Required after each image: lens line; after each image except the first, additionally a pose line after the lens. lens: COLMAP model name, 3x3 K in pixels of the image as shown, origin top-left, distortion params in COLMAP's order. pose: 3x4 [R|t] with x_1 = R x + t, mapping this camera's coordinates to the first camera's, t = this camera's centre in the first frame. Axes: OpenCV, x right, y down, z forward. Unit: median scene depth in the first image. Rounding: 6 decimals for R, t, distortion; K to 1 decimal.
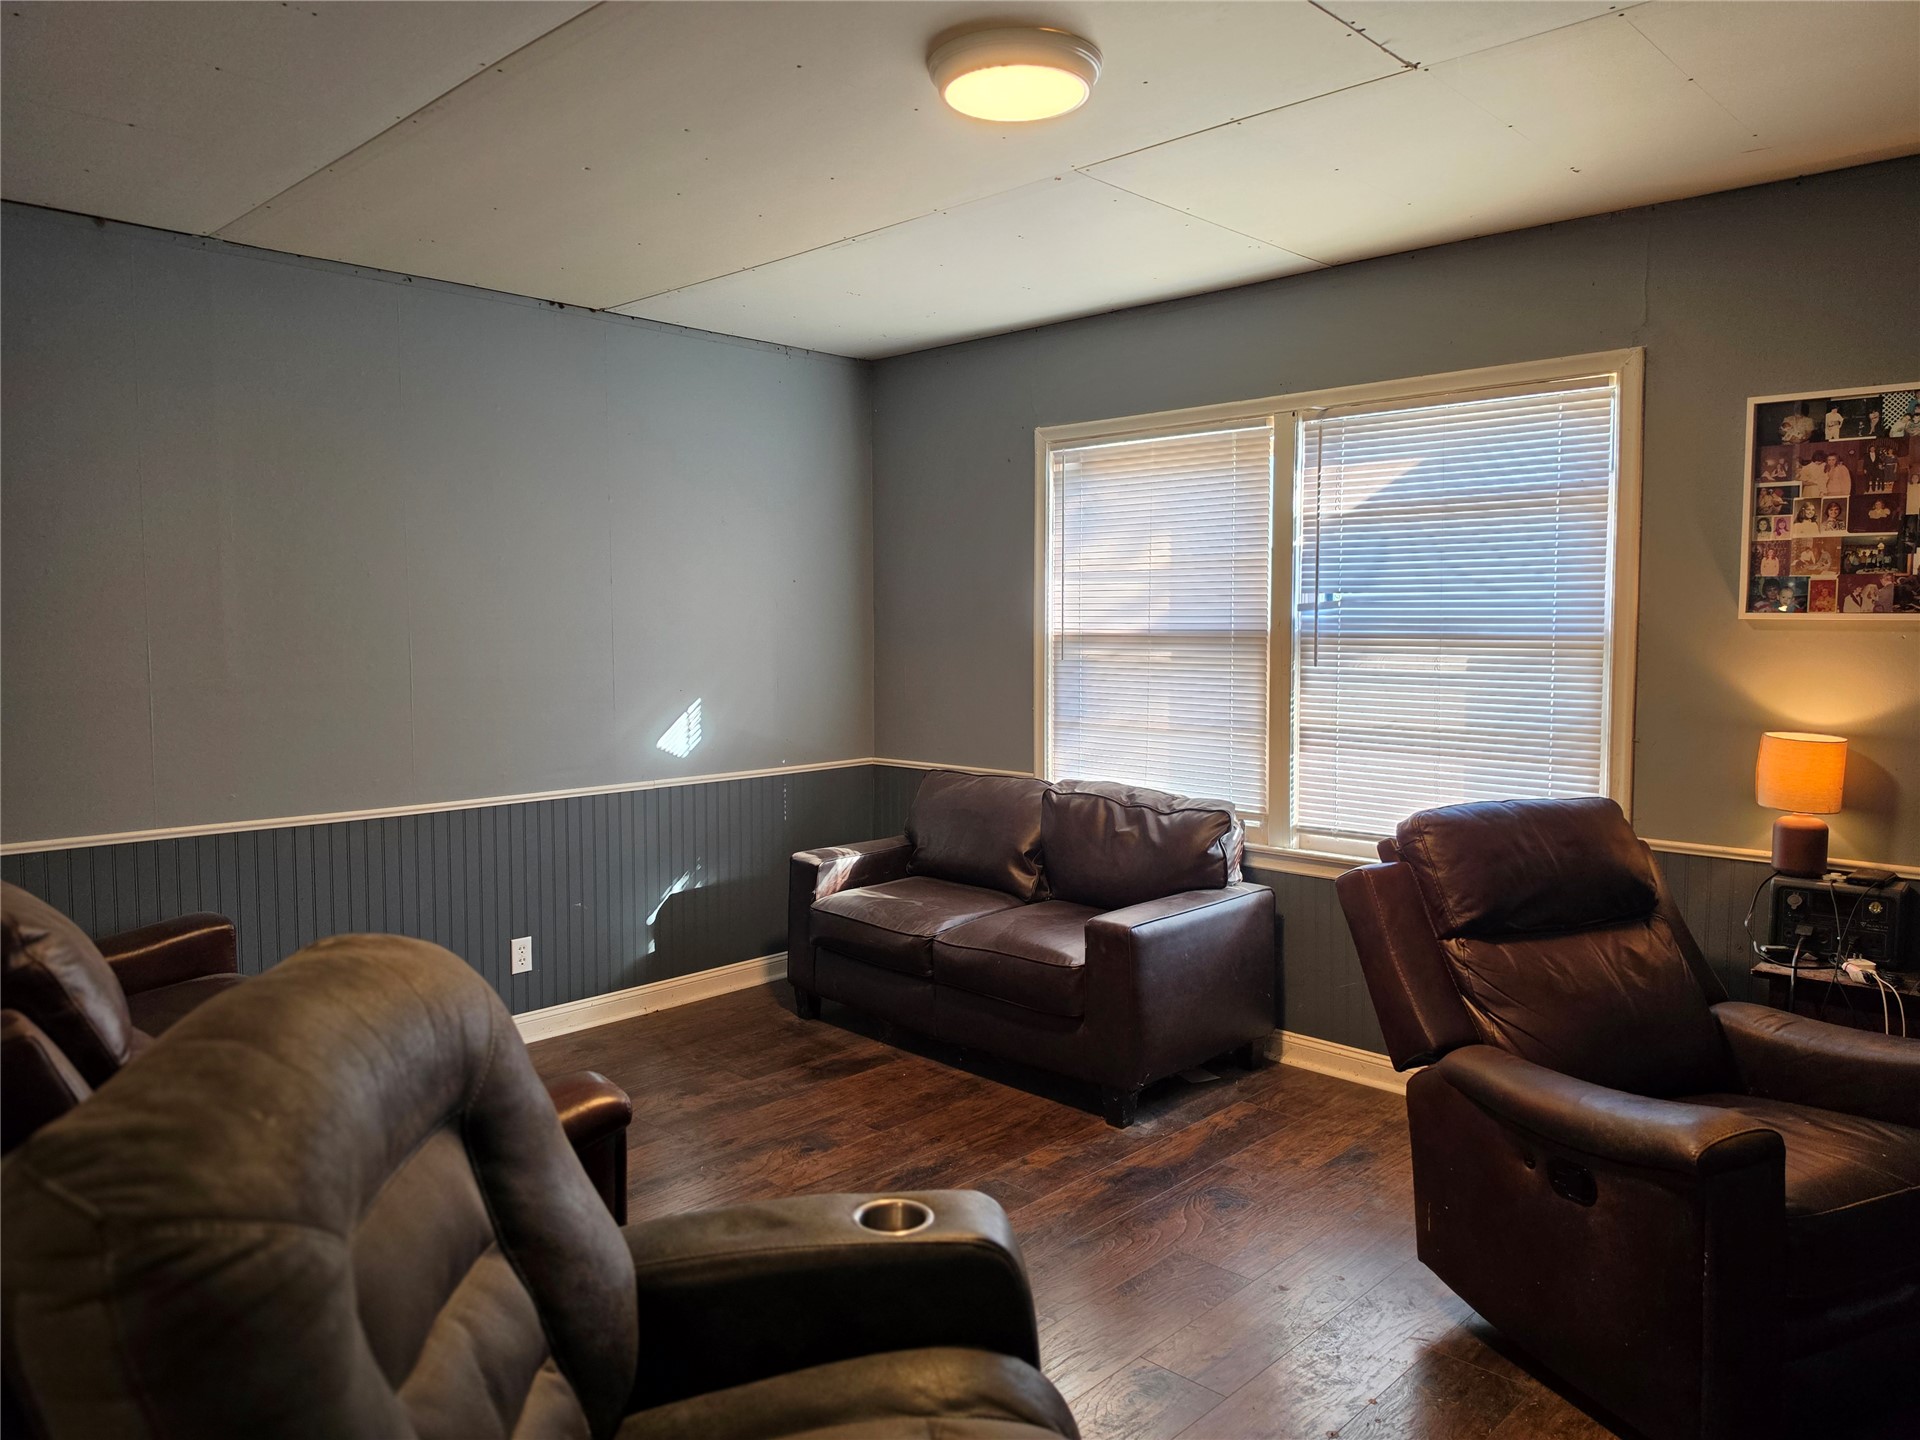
lens RADIAL K [[1332.2, 0, 958.7], [0, 1332.2, 712.8], [0, 0, 1]] dist [0.013909, -0.002842]
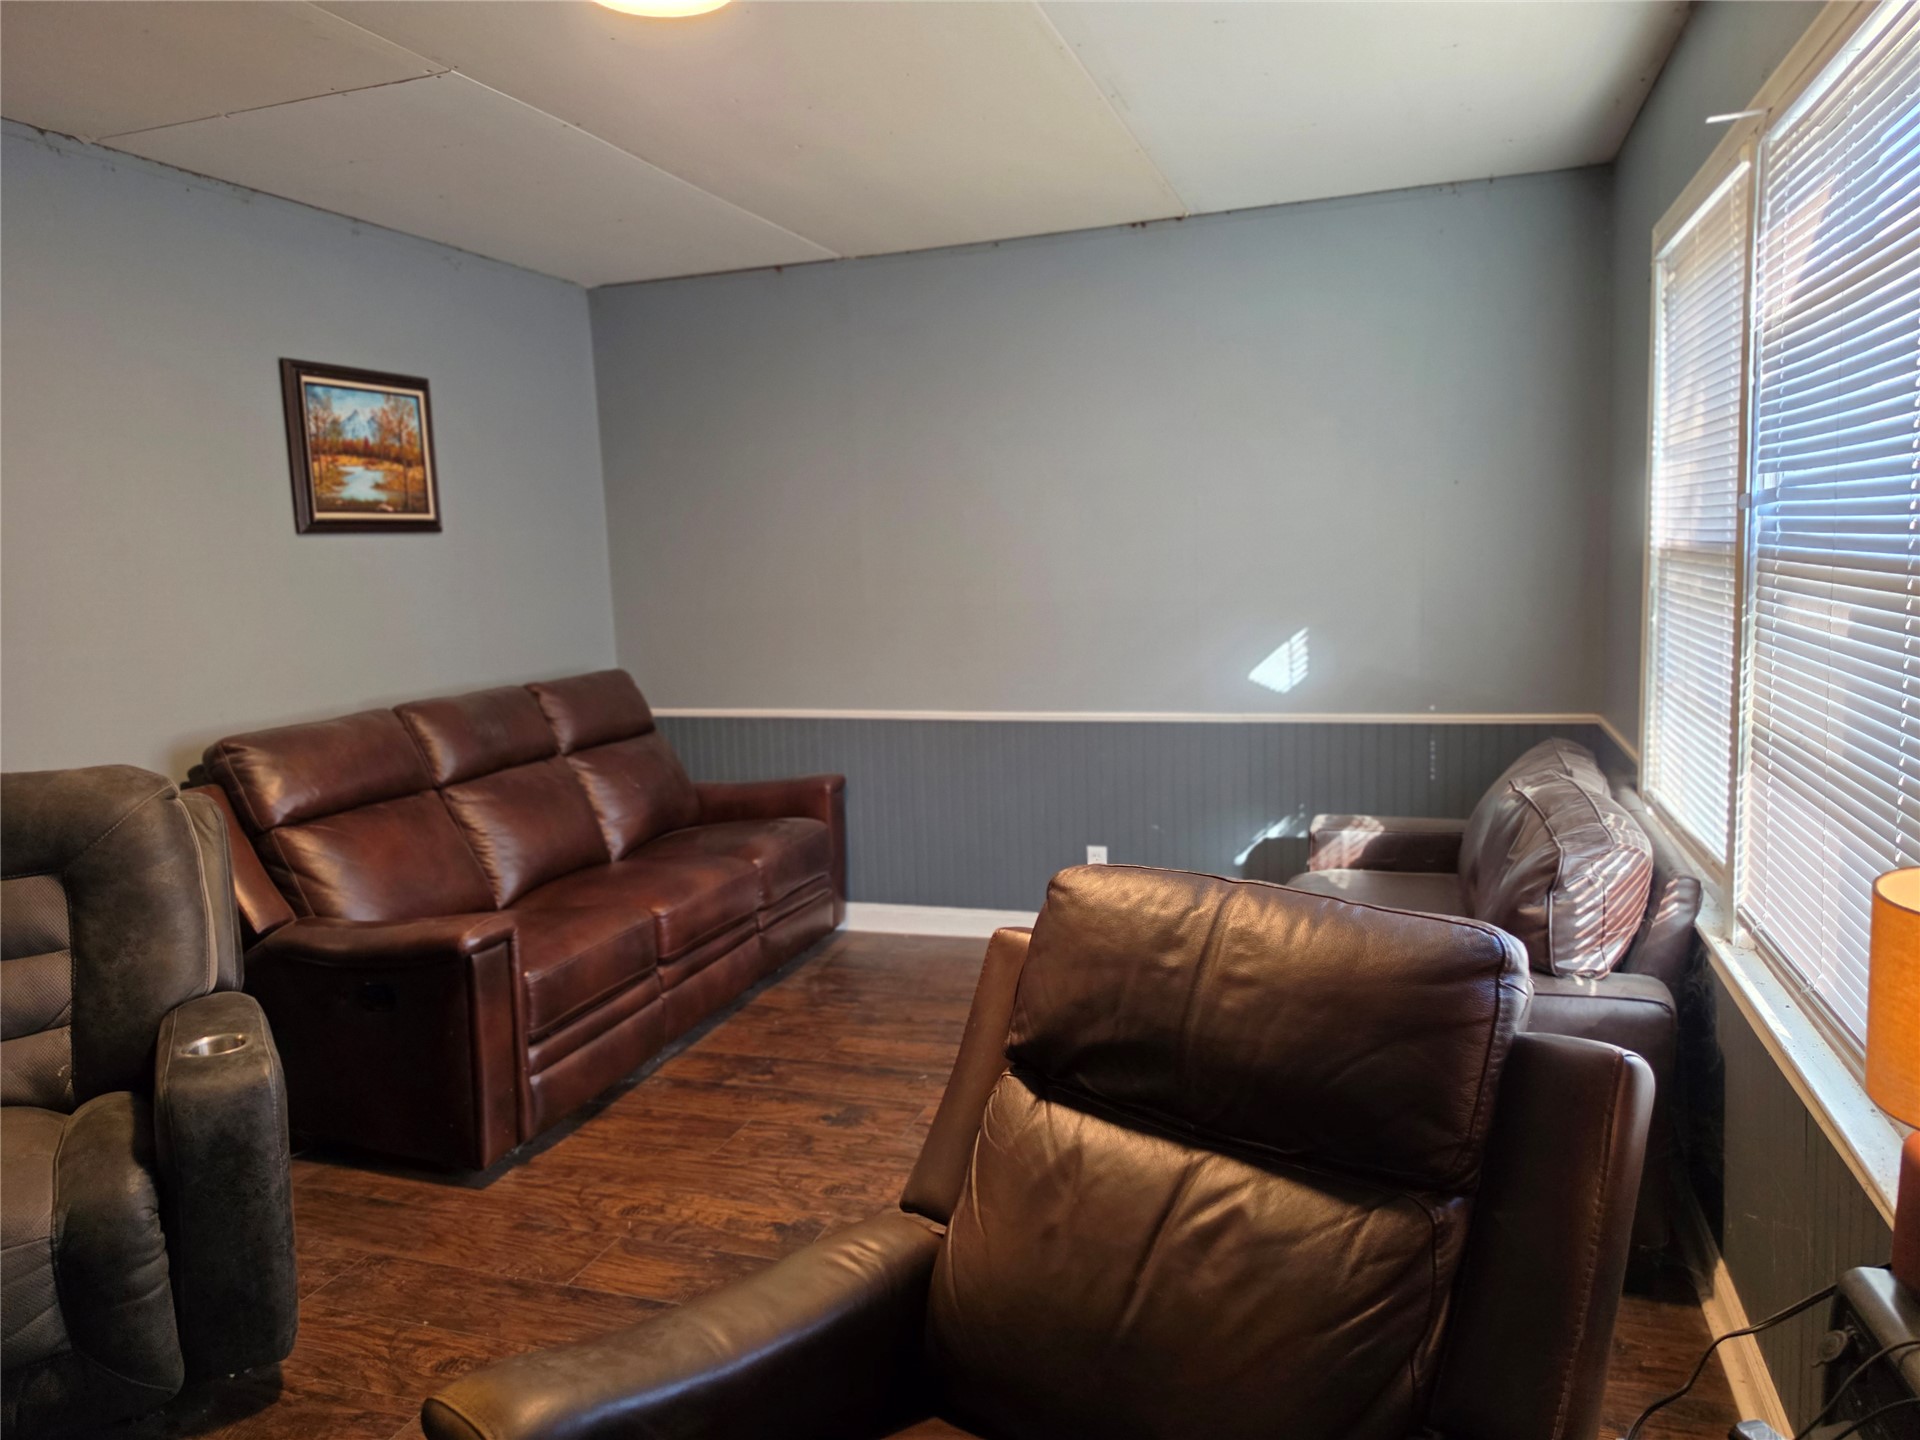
lens RADIAL K [[1332.2, 0, 956.7], [0, 1332.2, 722.7], [0, 0, 1]] dist [0.013909, -0.002842]
pose [[0.417038, 0.101571, -0.903196, 0.803481], [-0.022759, 0.994591, 0.101340, -0.050308], [0.908604, -0.021707, 0.417094, 0.640908]]
